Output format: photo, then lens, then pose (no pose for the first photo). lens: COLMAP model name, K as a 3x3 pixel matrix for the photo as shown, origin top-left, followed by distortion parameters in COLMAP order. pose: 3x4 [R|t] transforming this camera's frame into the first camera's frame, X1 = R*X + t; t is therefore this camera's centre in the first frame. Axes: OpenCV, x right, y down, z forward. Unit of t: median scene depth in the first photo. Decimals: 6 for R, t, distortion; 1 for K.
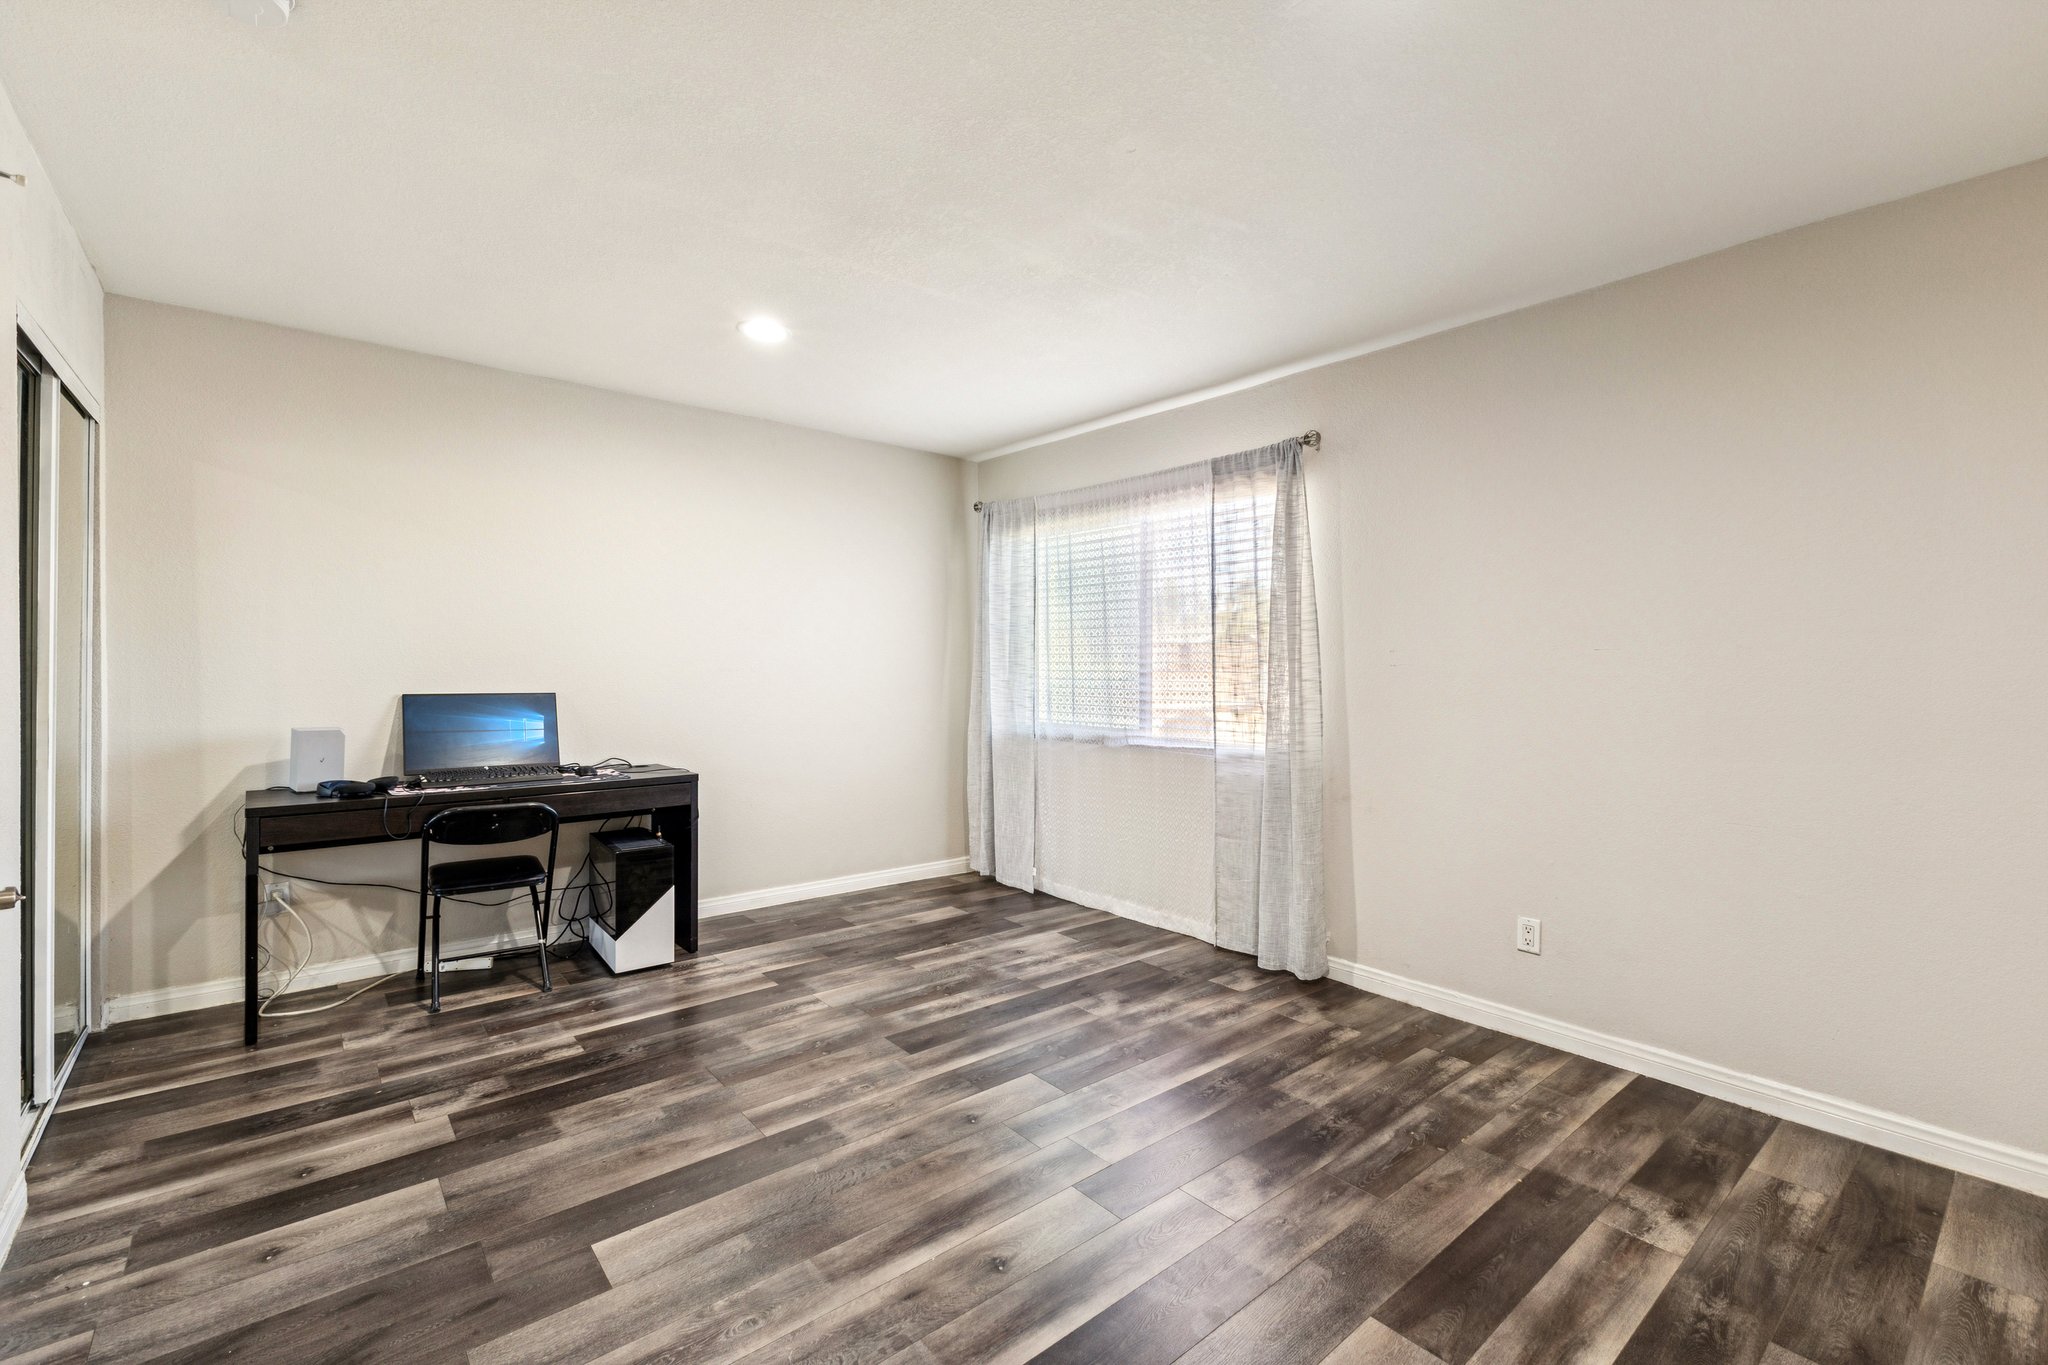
lens RADIAL K [[892.6, 0, 1021.6], [0, 892.6, 672.8], [0, 0, 1]] dist [0.002254, -0.000351]
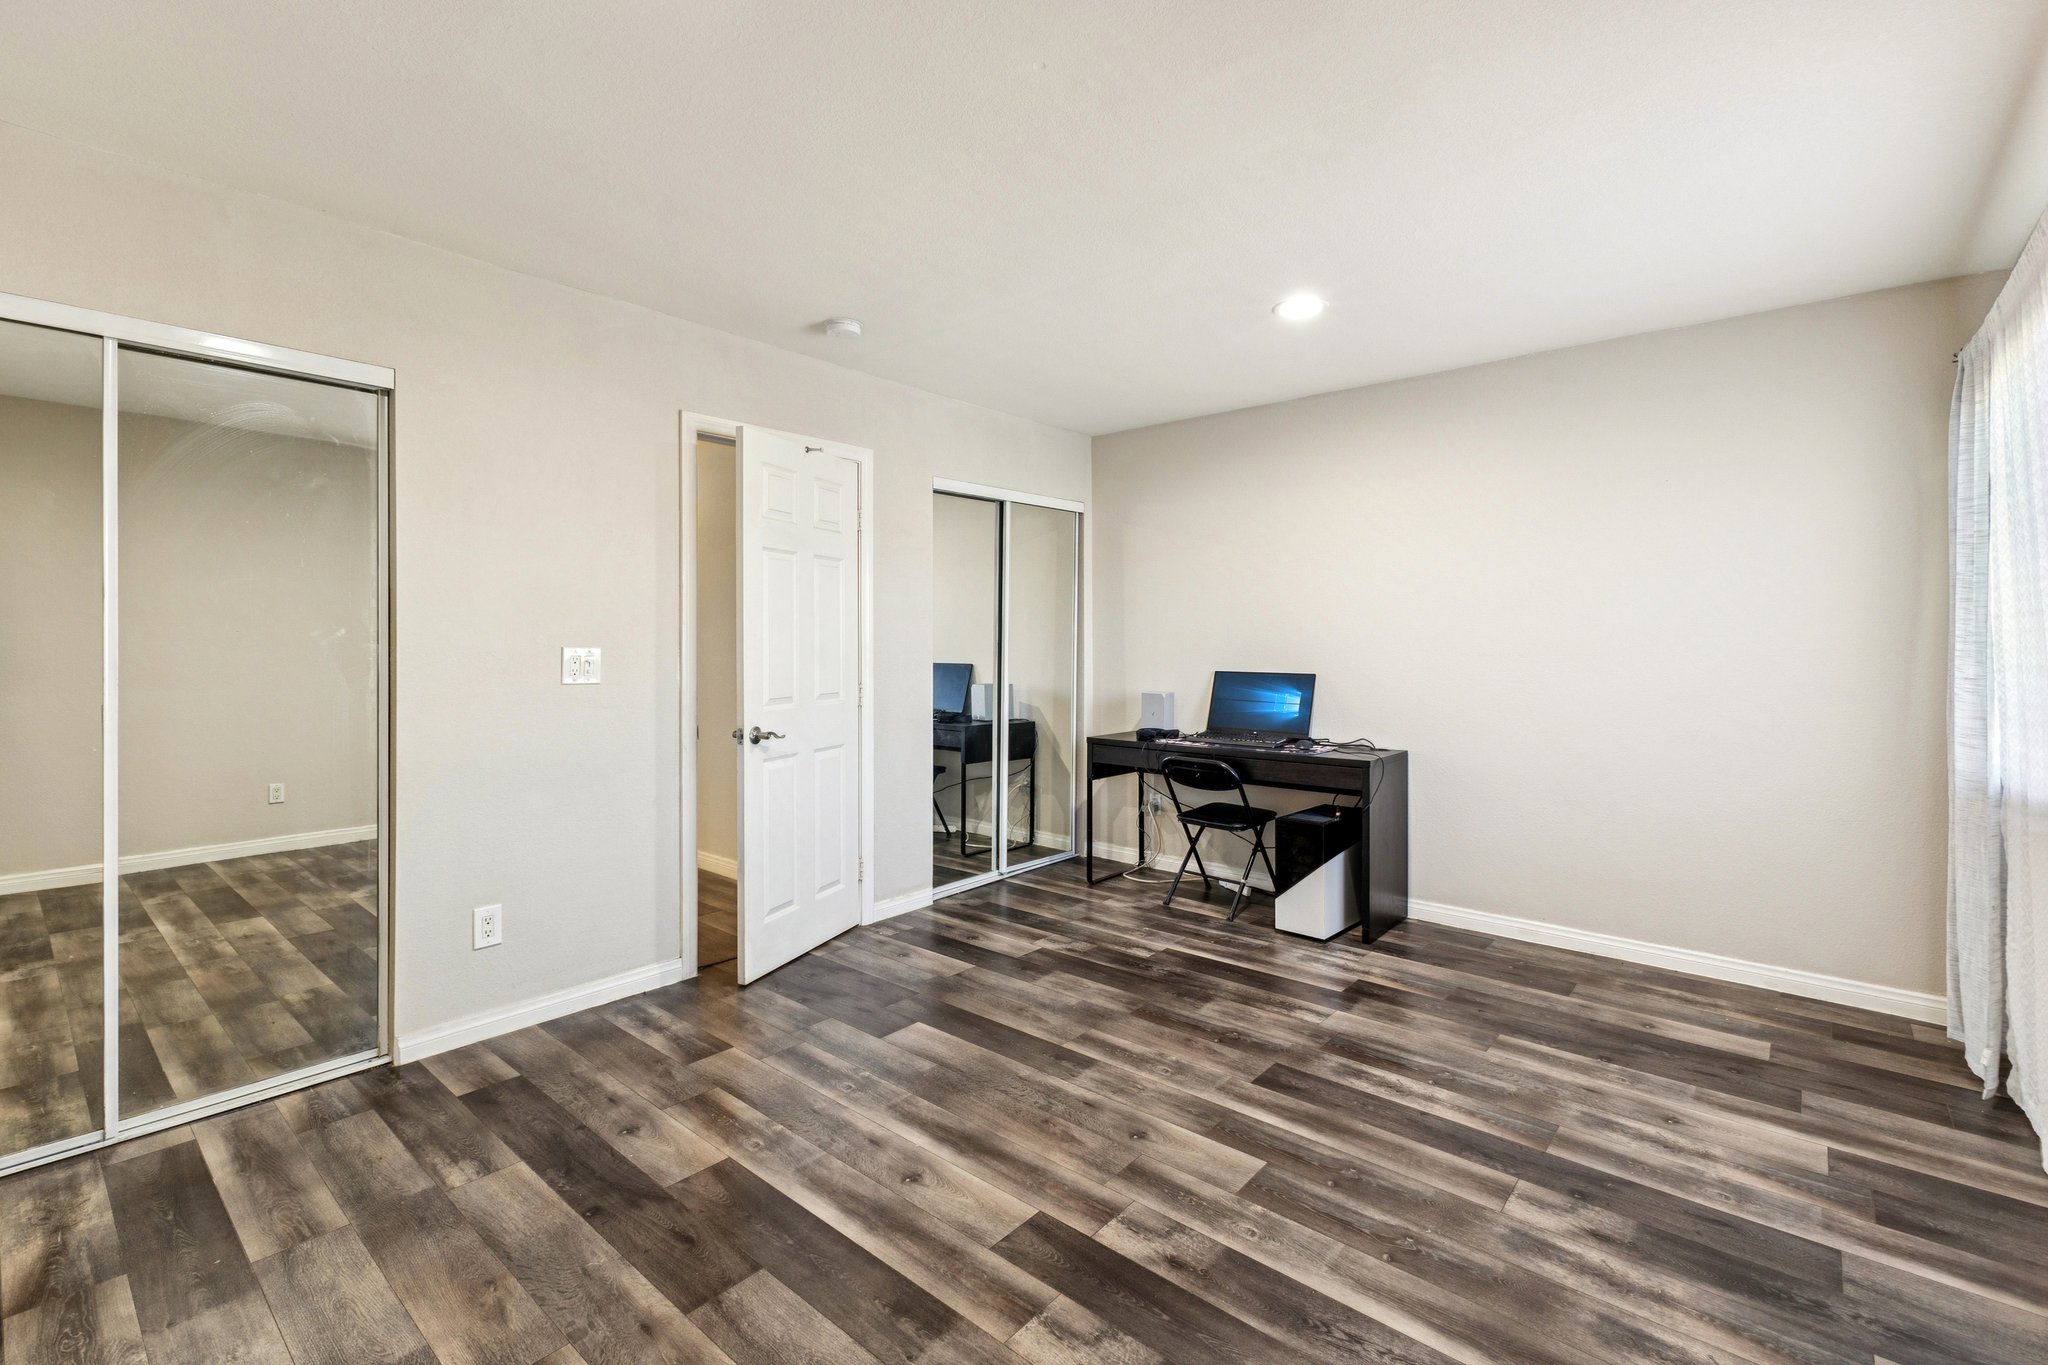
lens RADIAL K [[892.6, 0, 992.4], [0, 892.6, 649.4], [0, 0, 1]] dist [0.002254, -0.000351]
pose [[0.135237, -0.002129, -0.990811, 0.653118], [-0.010508, 0.999938, -0.003583, 0.001498], [0.990758, 0.010896, 0.135207, 0.559460]]
